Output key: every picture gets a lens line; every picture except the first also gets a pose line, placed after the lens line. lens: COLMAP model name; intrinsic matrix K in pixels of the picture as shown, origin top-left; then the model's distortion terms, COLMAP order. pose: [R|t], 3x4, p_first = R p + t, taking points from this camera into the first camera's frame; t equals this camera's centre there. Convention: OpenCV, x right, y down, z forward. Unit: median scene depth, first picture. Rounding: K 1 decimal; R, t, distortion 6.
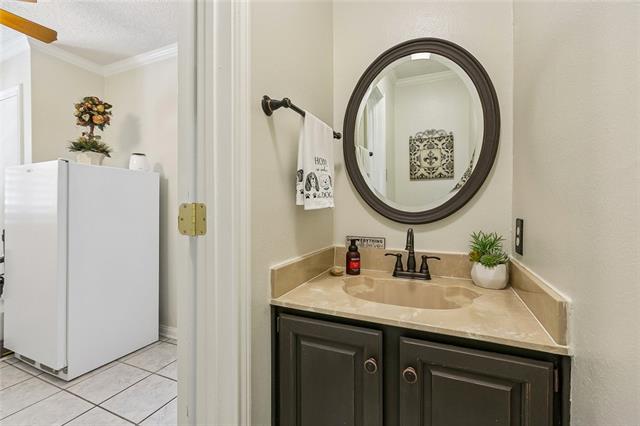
lens RADIAL K [[283.9, 0, 315.3], [0, 283.9, 208.5], [0, 0, 1]] dist [-0.000327, -0.000522]
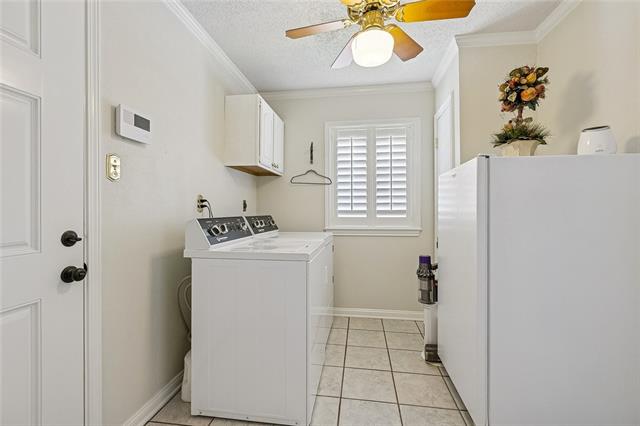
lens RADIAL K [[283.9, 0, 315.7], [0, 283.9, 210.4], [0, 0, 1]] dist [-0.000327, -0.000522]
pose [[0.262961, -0.006045, -0.964788, -0.205031], [-0.001001, 0.999978, -0.006539, -0.011850], [0.964806, 0.002686, 0.262949, 0.278685]]
